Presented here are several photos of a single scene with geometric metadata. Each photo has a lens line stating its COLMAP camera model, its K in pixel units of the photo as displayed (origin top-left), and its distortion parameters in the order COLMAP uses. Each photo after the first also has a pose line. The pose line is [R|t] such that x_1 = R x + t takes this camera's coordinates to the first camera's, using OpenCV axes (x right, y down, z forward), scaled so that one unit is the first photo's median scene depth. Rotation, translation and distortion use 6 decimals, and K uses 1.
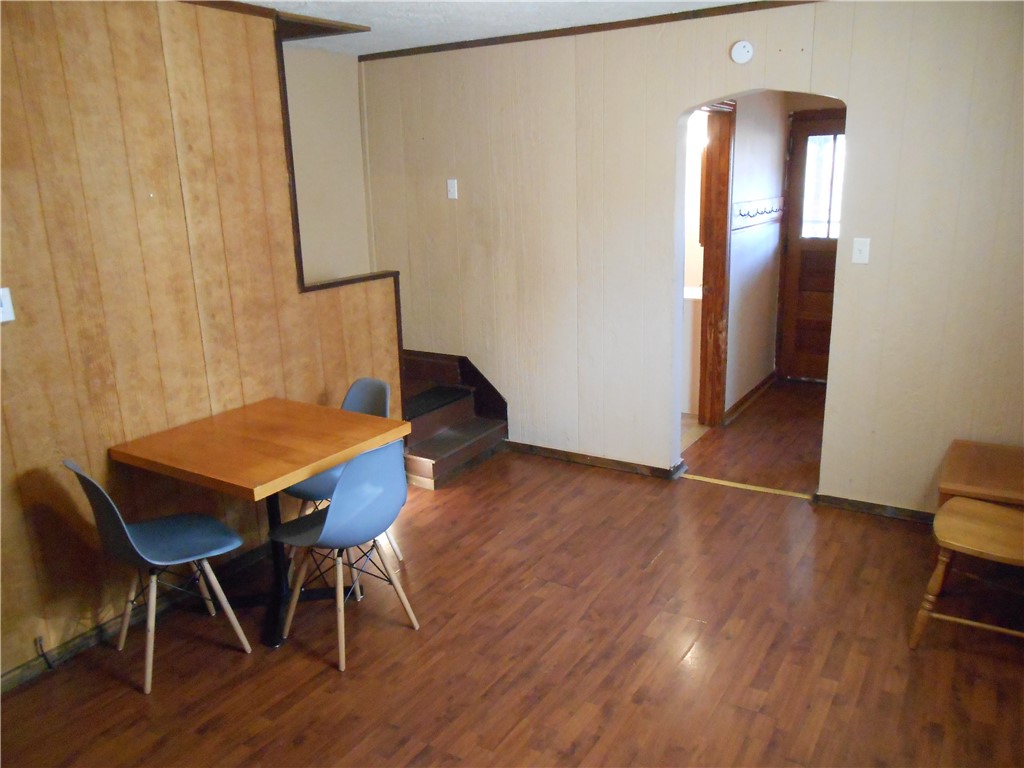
lens RADIAL K [[802.8, 0, 513.9], [0, 802.8, 385.2], [0, 0, 1]] dist [-0.030702, 0.047003]
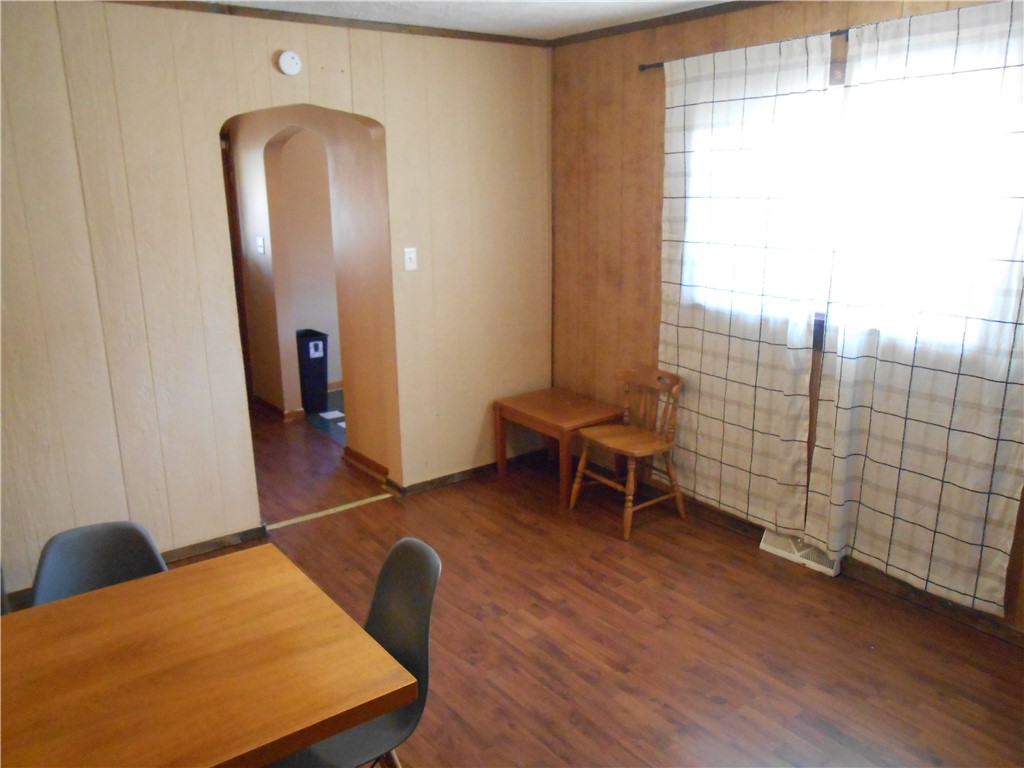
lens RADIAL K [[802.8, 0, 511.7], [0, 802.8, 383.8], [0, 0, 1]] dist [-0.030702, 0.047003]
pose [[0.373116, -0.212298, 0.903169, -0.724752], [0.245538, 0.961354, 0.124539, -0.136254], [-0.894704, 0.175295, 0.410824, 0.567788]]
